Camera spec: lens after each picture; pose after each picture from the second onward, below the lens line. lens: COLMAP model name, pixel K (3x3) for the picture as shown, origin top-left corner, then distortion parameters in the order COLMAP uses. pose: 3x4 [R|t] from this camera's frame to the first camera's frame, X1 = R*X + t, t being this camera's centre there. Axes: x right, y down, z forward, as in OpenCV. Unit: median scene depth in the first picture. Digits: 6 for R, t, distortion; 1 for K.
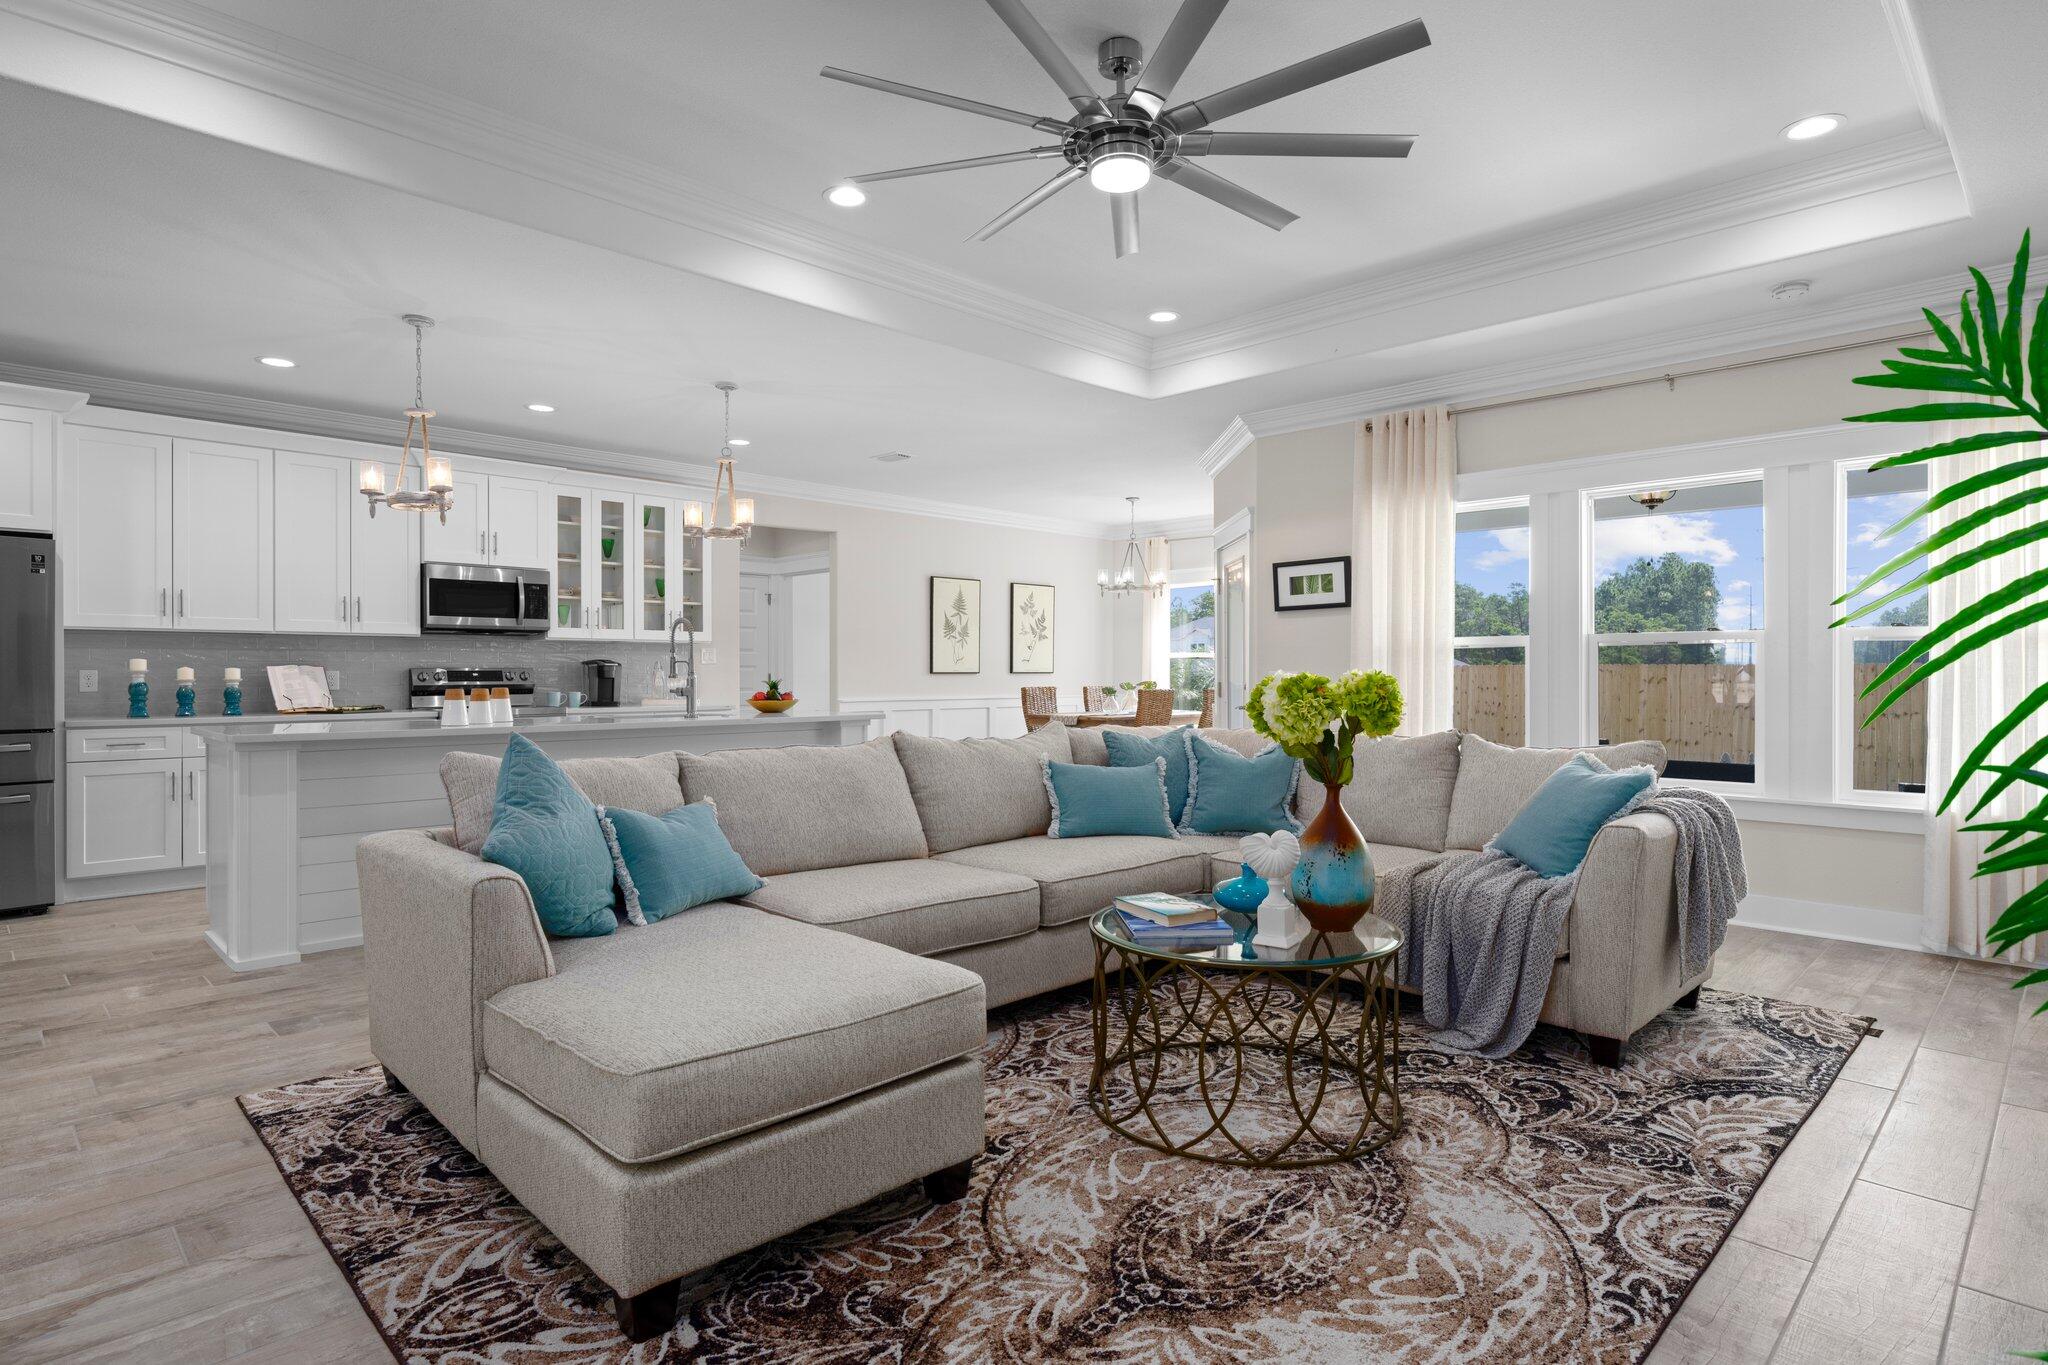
lens RADIAL K [[1065.7, 0, 1024.0], [0, 1065.7, 682.5], [0, 0, 1]] dist [0.001933, 0.000812]
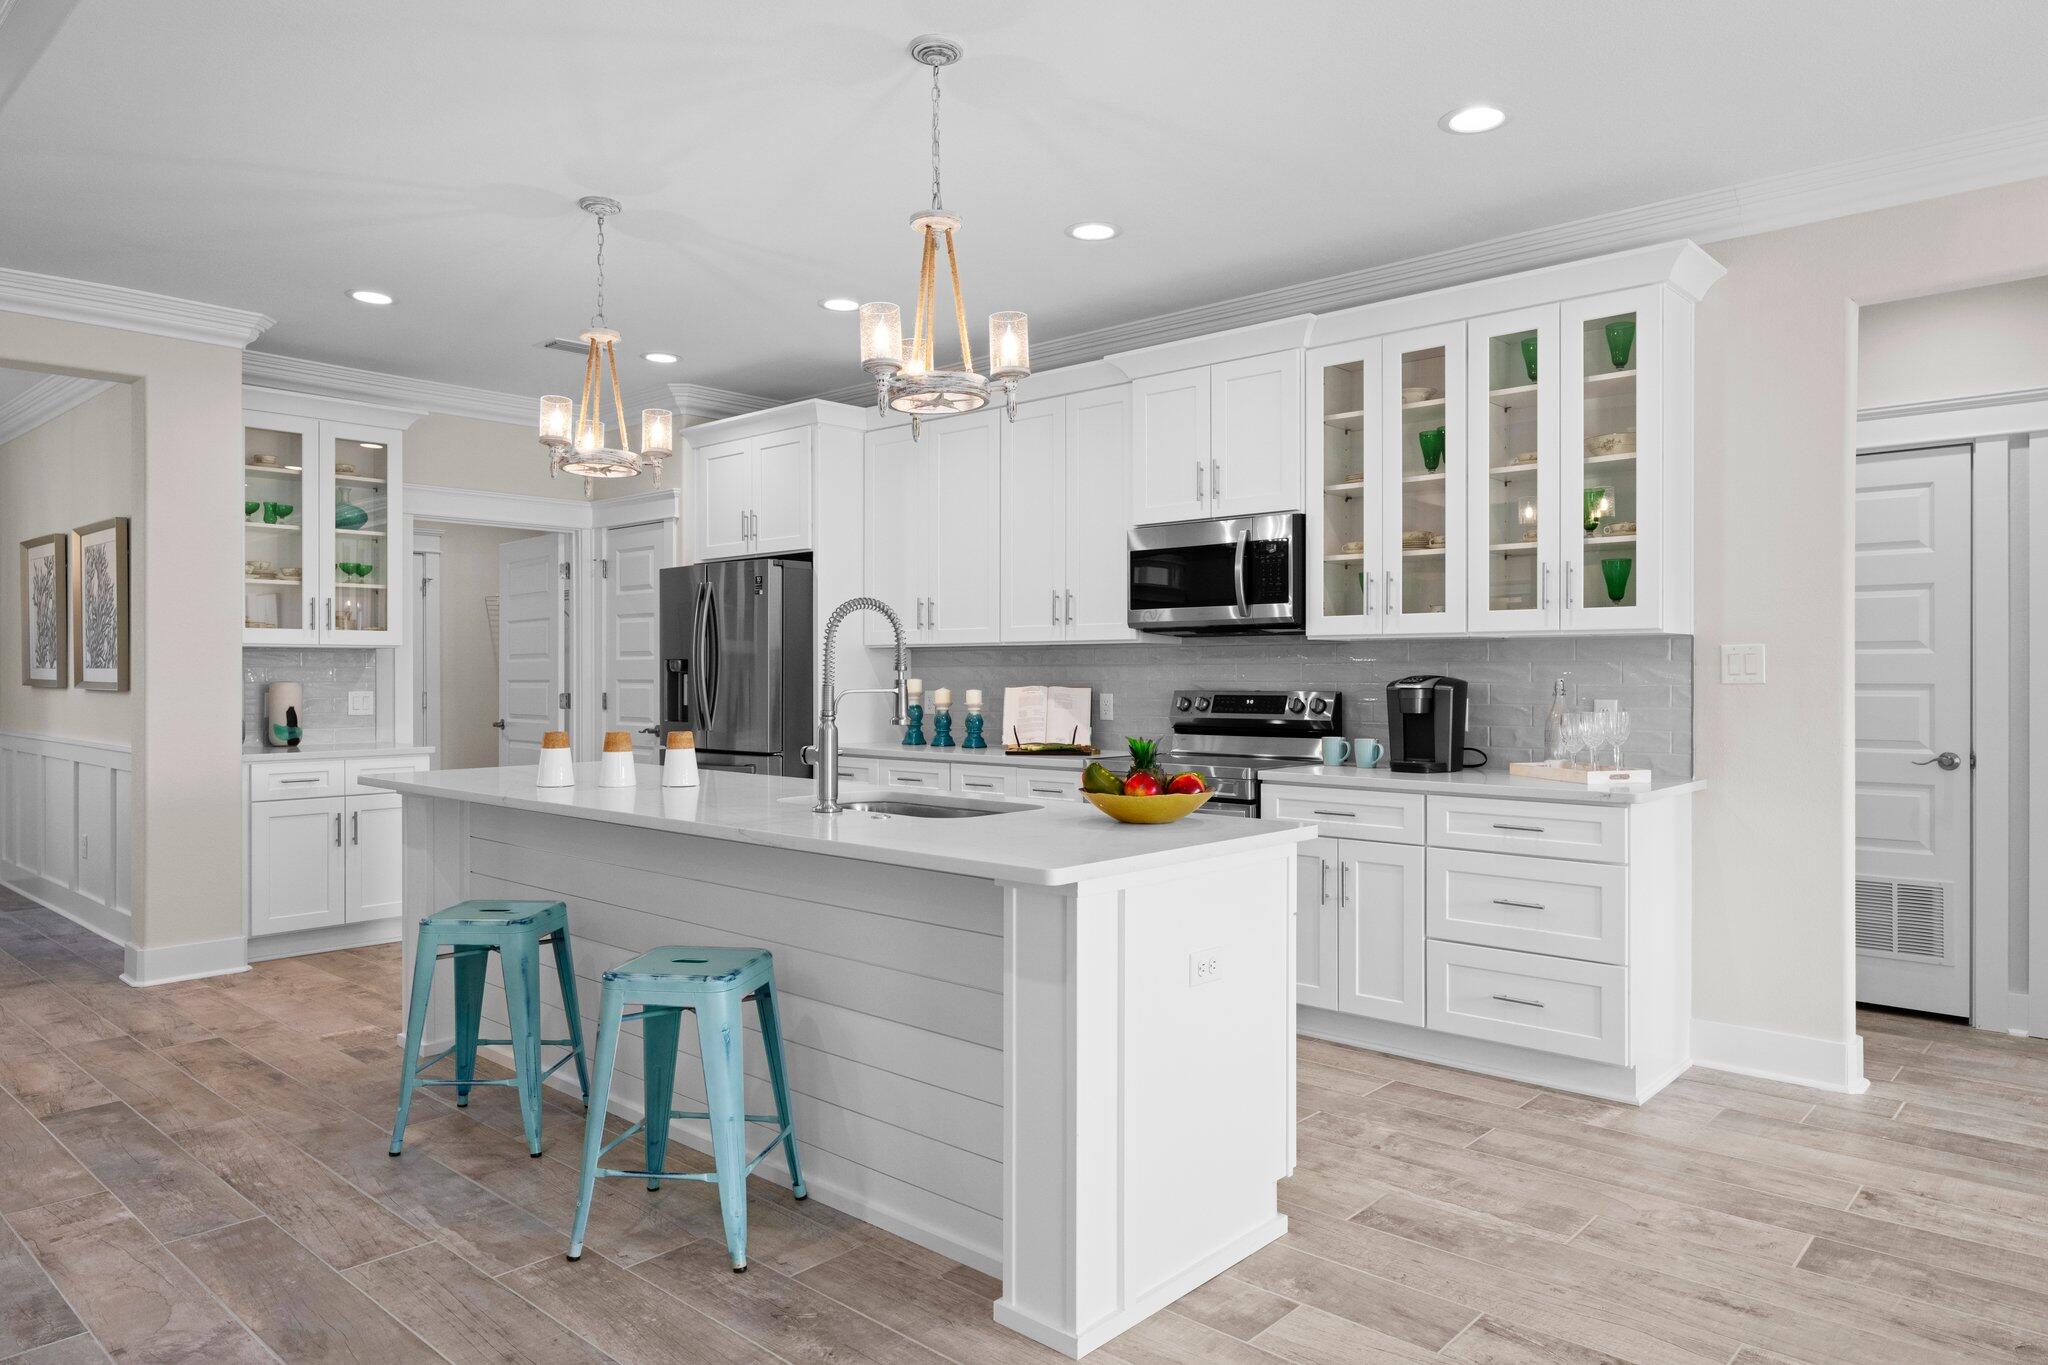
lens RADIAL K [[1294.6, 0, 1024.0], [0, 1294.6, 682.5], [0, 0, 1]] dist [0.000122, 0.000703]
pose [[0.052981, 0.007087, -0.998570, 0.241645], [-0.009879, 0.999930, 0.006572, -0.026576], [0.998547, 0.009517, 0.053047, 1.006472]]
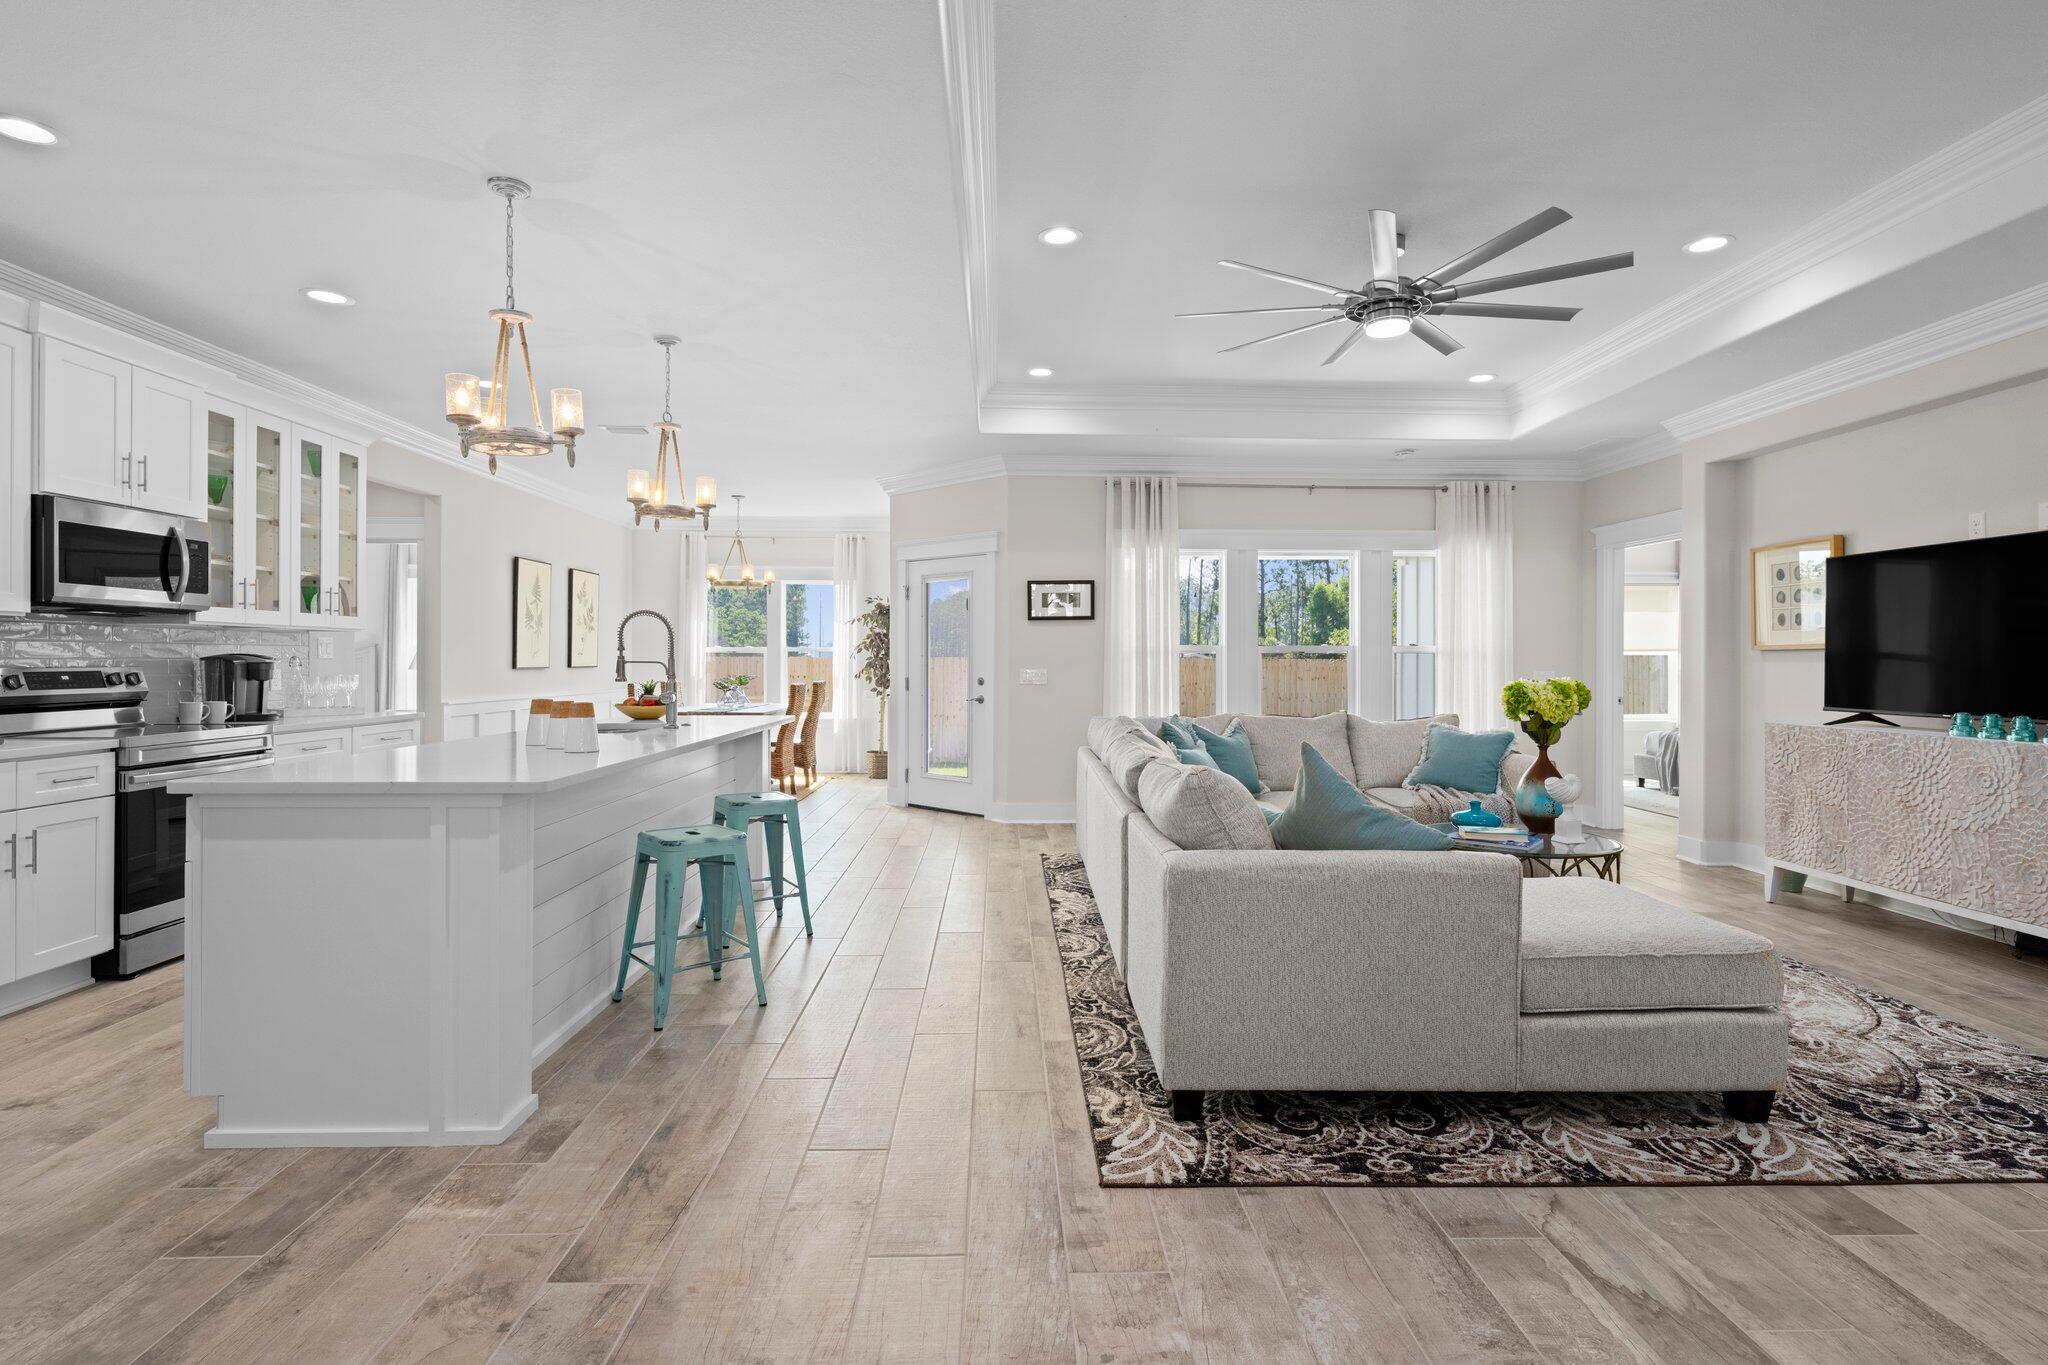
lens RADIAL K [[996.7, 0, 1030.5], [0, 996.7, 663.8], [0, 0, 1]] dist [0.006415, 0.000017]
pose [[0.688786, 0.000220, 0.724964, -0.661022], [0.003745, 0.999986, -0.003861, -0.013509], [-0.724955, 0.005375, 0.688776, 0.236764]]
